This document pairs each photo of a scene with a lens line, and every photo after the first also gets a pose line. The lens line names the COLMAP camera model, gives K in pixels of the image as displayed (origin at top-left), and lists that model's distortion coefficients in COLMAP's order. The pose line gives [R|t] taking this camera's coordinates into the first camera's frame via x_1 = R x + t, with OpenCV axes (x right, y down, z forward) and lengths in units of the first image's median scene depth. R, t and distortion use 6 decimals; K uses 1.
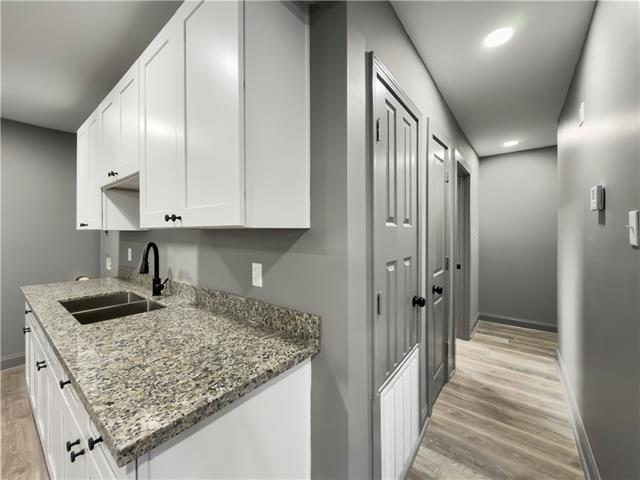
lens RADIAL K [[259.0, 0, 320.9], [0, 259.0, 232.0], [0, 0, 1]] dist [-0.000546, 0.000192]
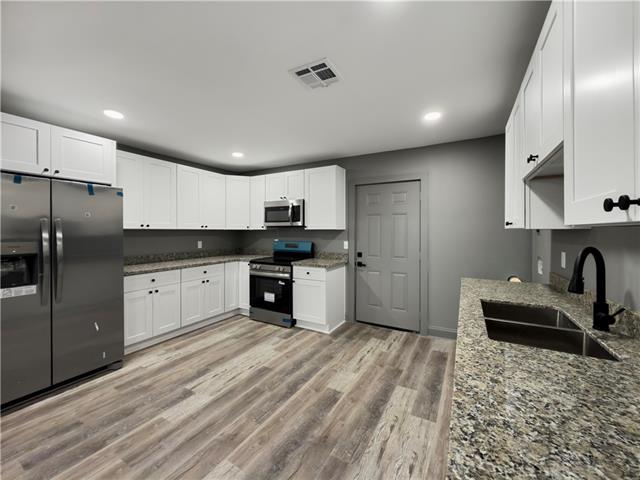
lens RADIAL K [[259.0, 0, 320.9], [0, 259.0, 232.0], [0, 0, 1]] dist [-0.000546, 0.000192]
pose [[0.149806, 0.002969, -0.988711, -0.105903], [0.001066, 0.999994, 0.003164, -0.001017], [0.988715, -0.001528, 0.149802, 0.221906]]
